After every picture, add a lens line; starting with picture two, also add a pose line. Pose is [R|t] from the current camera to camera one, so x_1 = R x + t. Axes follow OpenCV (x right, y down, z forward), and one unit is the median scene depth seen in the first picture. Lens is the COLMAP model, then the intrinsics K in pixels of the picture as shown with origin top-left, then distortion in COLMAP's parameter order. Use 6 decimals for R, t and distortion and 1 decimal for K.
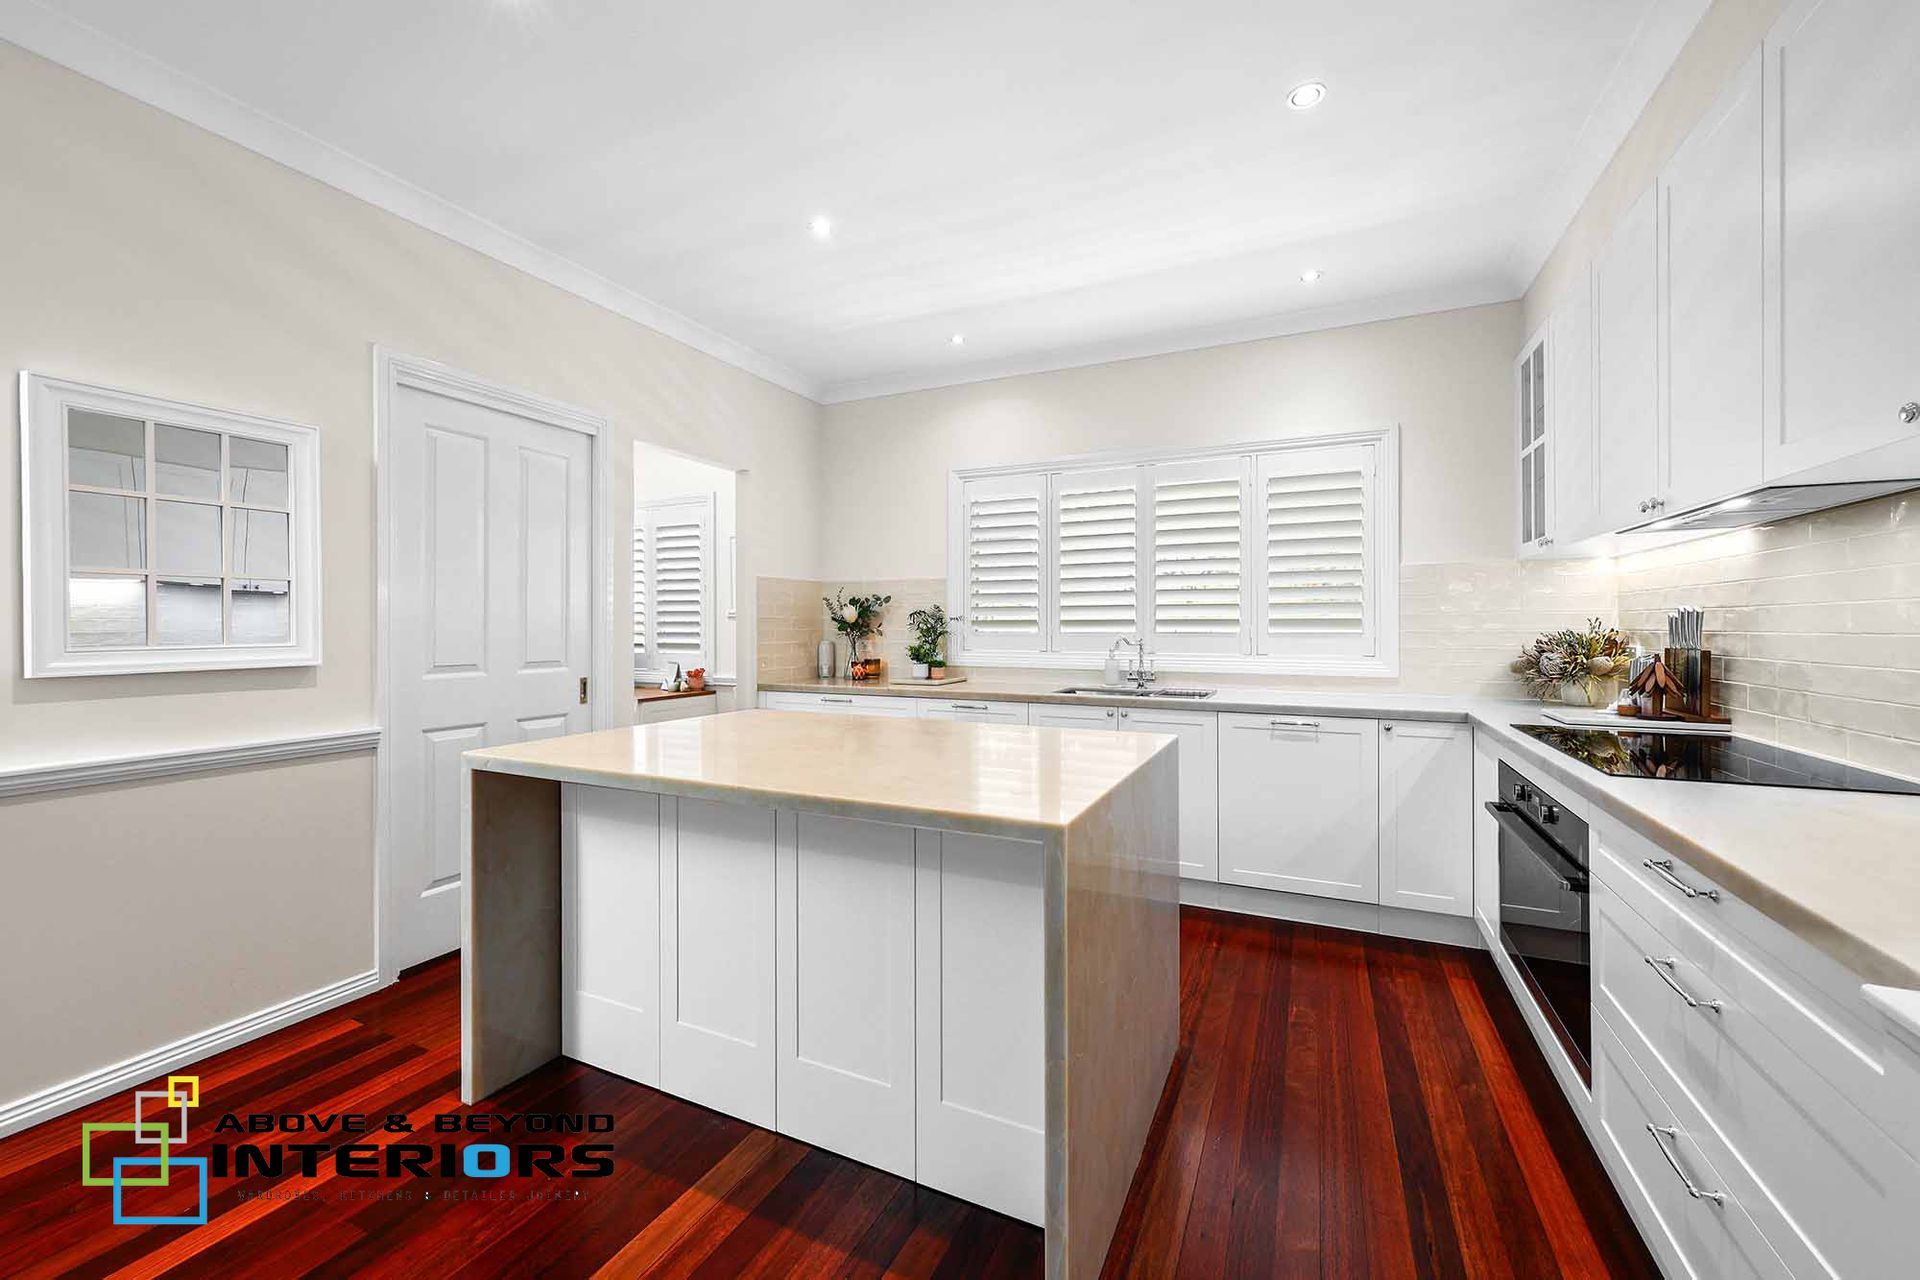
lens RADIAL K [[755.6, 0, 956.7], [0, 755.6, 629.4], [0, 0, 1]] dist [-0.001499, 0.000552]
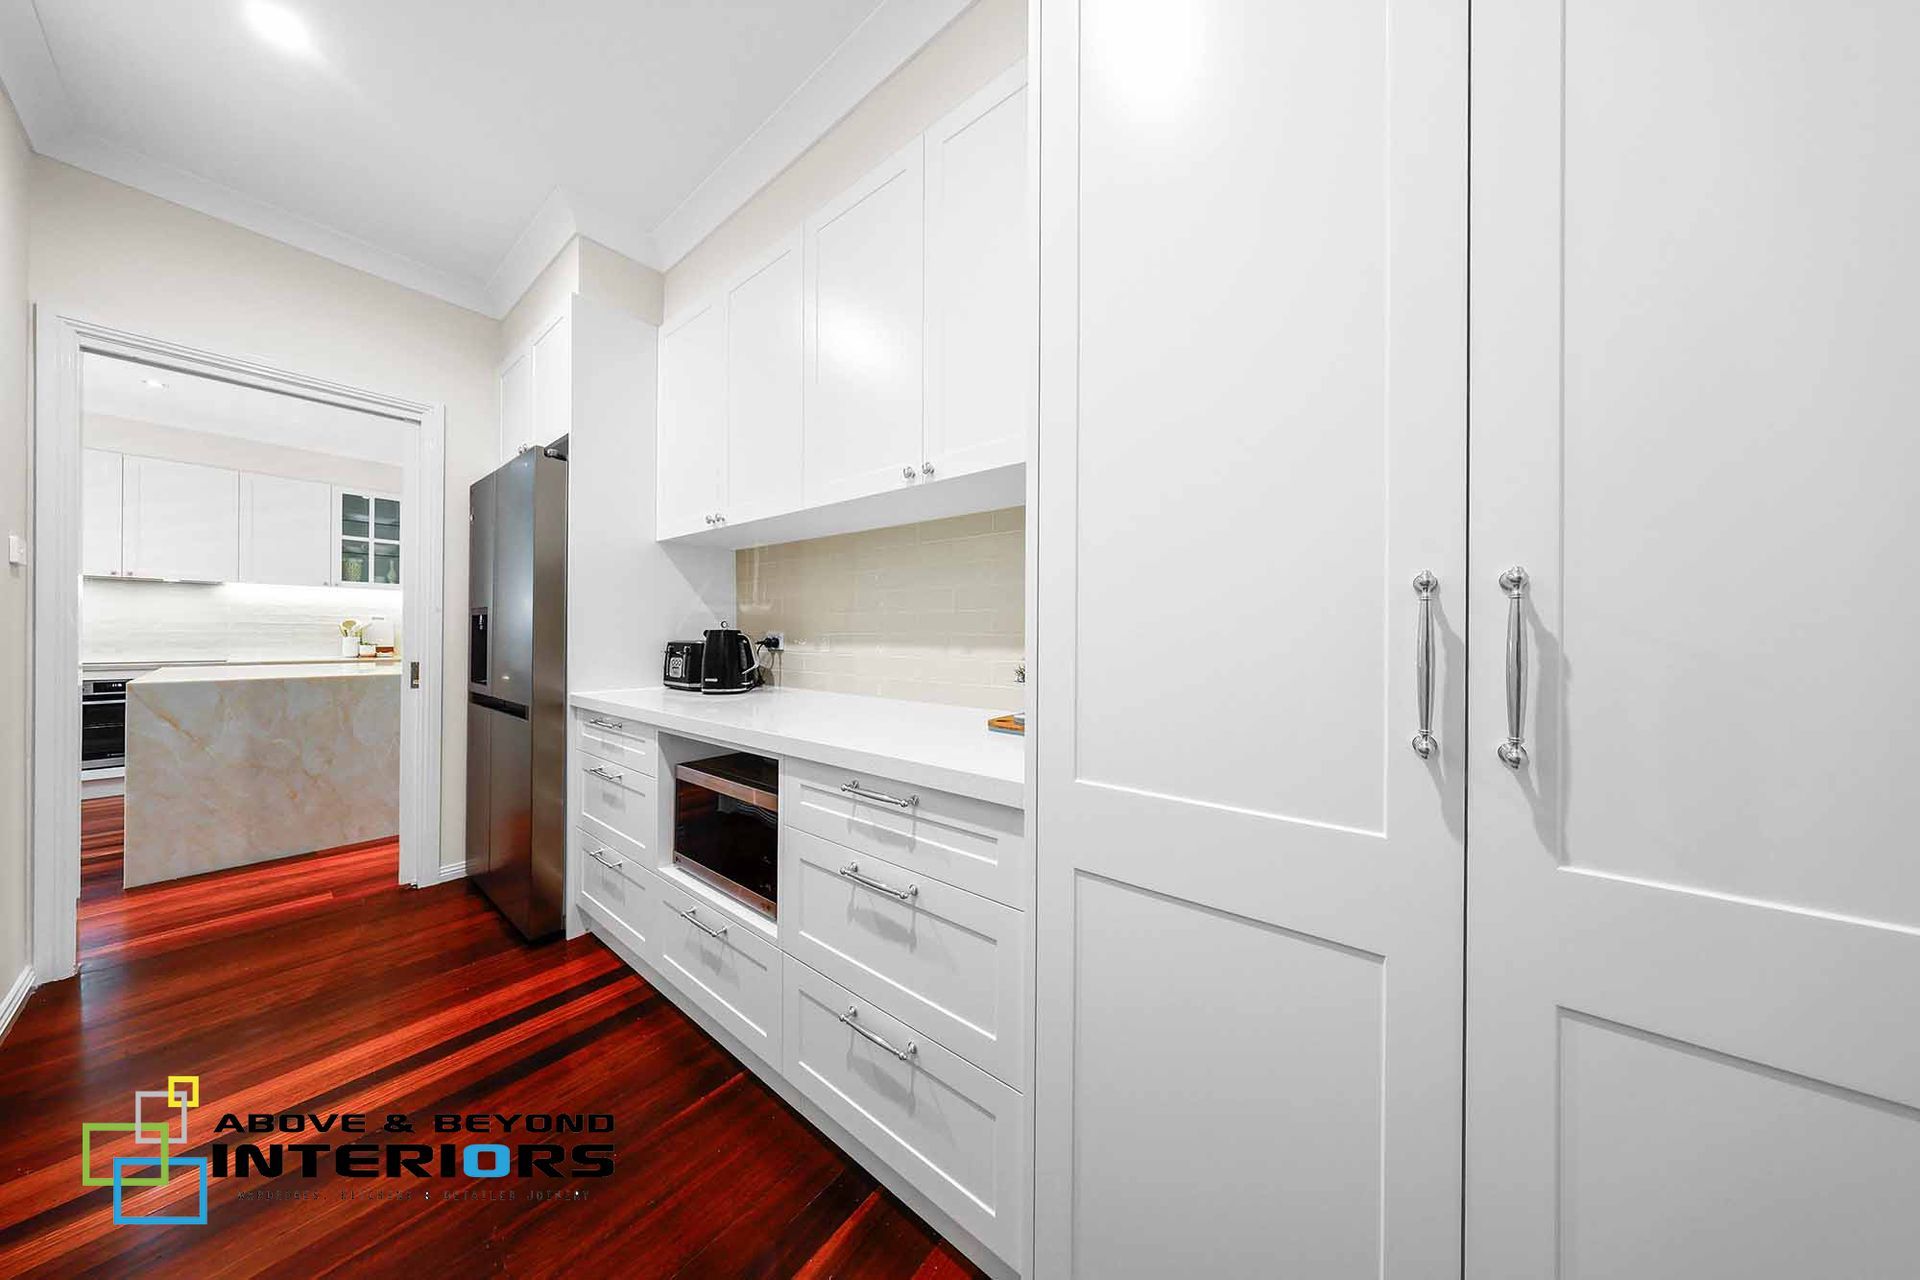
lens RADIAL K [[559.7, 0, 969.1], [0, 559.7, 632.0], [0, 0, 1]] dist [-0.000755, -0.000031]
pose [[-0.976663, -0.004866, 0.214724, -1.555335], [-0.004789, 0.999988, 0.000878, 0.020287], [-0.214726, -0.000171, -0.976674, 1.426883]]
